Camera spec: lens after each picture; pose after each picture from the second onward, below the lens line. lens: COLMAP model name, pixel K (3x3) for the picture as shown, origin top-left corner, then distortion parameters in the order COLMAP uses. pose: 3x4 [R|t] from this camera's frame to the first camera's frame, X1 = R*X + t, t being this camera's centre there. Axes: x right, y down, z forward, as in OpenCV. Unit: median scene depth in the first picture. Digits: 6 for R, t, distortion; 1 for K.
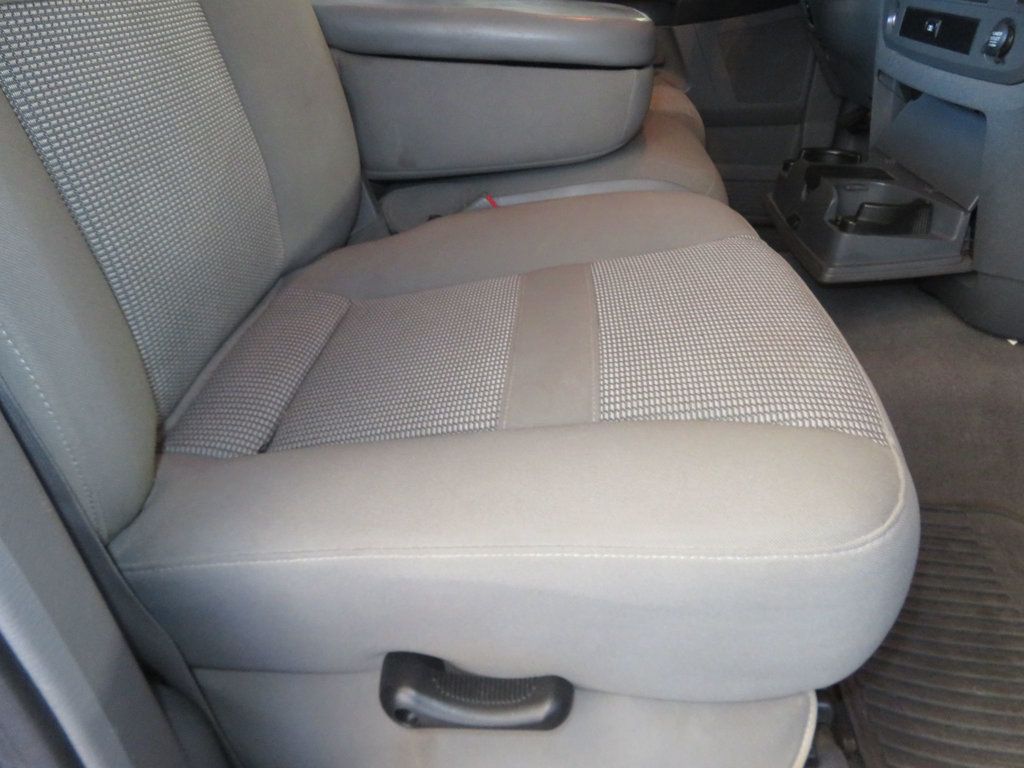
lens RADIAL K [[732.2, 0, 516.8], [0, 732.2, 375.7], [0, 0, 1]] dist [-0.000955, 0.007037]
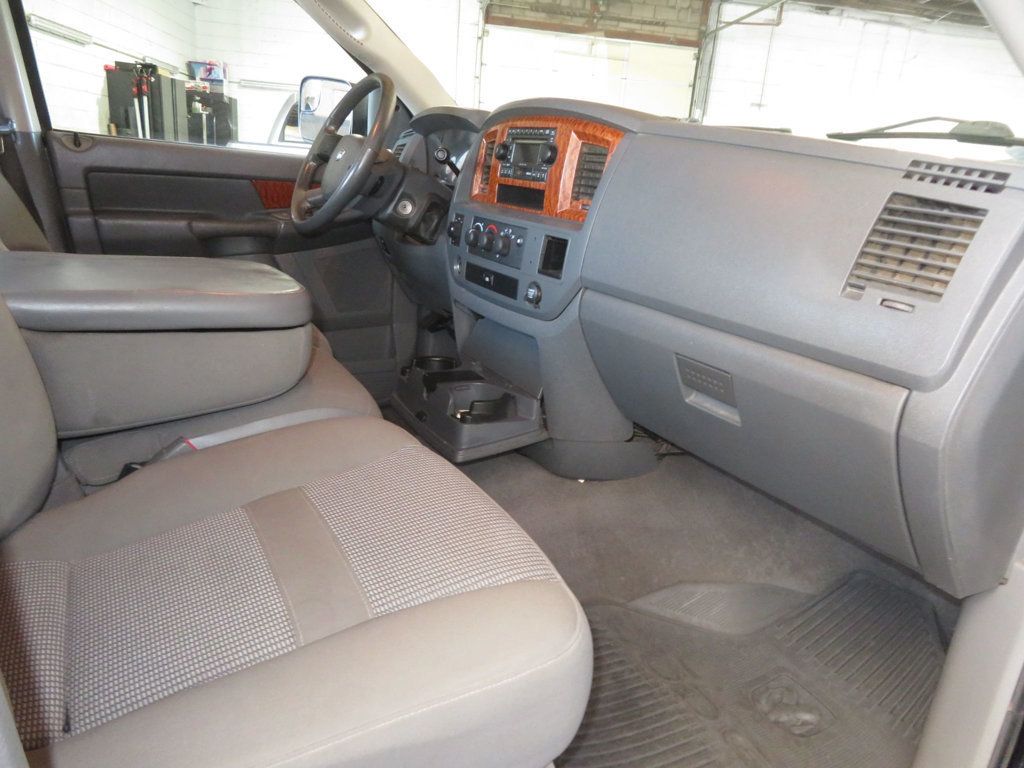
lens RADIAL K [[711.0, 0, 510.3], [0, 711.0, 380.0], [0, 0, 1]] dist [-0.017848, 0.001060]
pose [[0.846298, -0.103757, 0.522507, -0.167673], [0.215564, 0.963657, -0.157788, -0.051931], [-0.487146, 0.246170, 0.837907, -0.168830]]
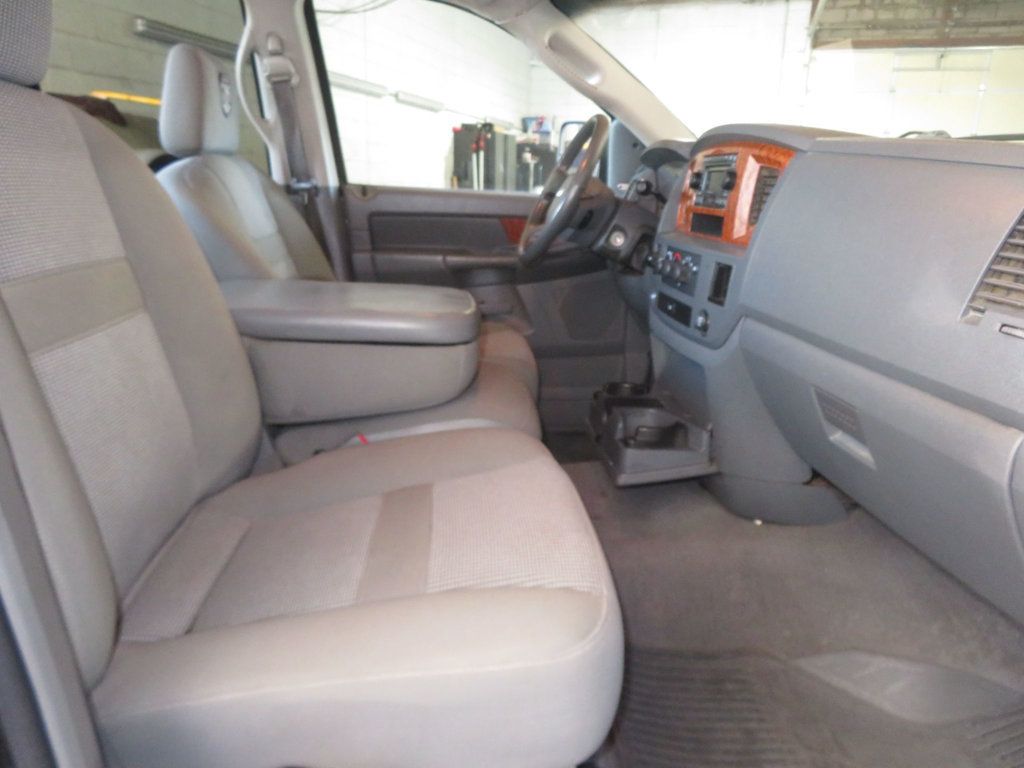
lens RADIAL K [[711.0, 0, 510.3], [0, 711.0, 380.0], [0, 0, 1]] dist [-0.017848, 0.001060]
pose [[0.989697, -0.028509, 0.140312, 0.051224], [0.065284, 0.962032, -0.265013, 0.019295], [-0.127430, 0.271442, 0.953981, -0.286336]]
